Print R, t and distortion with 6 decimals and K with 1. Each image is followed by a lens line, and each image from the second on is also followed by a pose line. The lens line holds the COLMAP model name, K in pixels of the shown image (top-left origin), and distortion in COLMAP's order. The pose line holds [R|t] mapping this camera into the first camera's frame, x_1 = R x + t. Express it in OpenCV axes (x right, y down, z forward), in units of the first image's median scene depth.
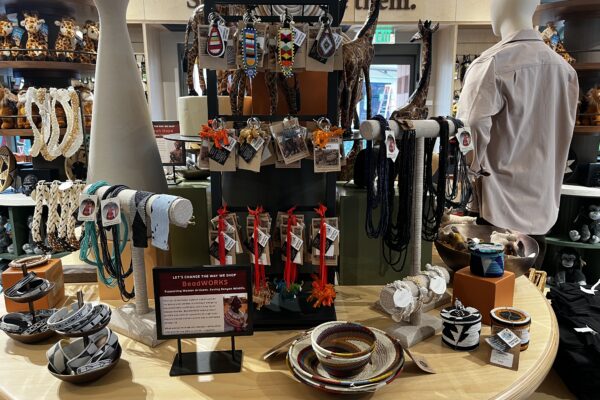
lens RADIAL K [[461.6, 0, 309.4], [0, 461.6, 197.5], [0, 0, 1]] dist [0.000248, -0.004304]
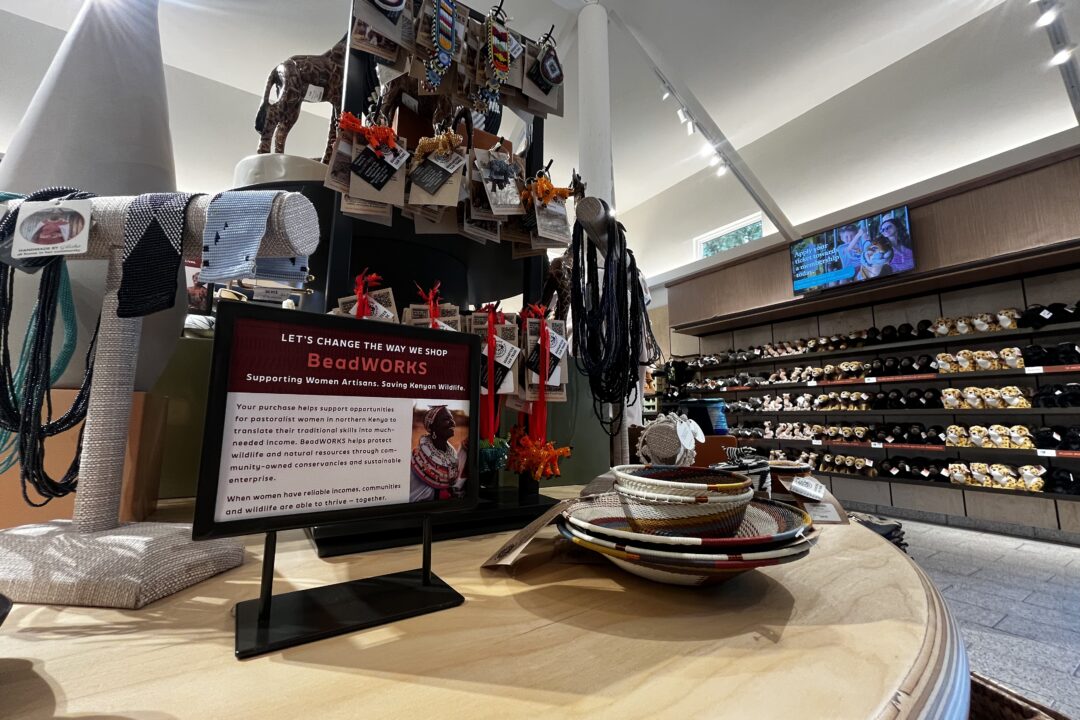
lens RADIAL K [[441.4, 0, 540.0], [0, 441.4, 360.0], [0, 0, 1]] dist [-0.010191, 0.000023]
pose [[0.872883, 0.076833, 0.481842, -0.258284], [0.083425, 0.949482, -0.302529, 0.280502], [-0.480745, 0.304270, 0.822377, 0.575911]]
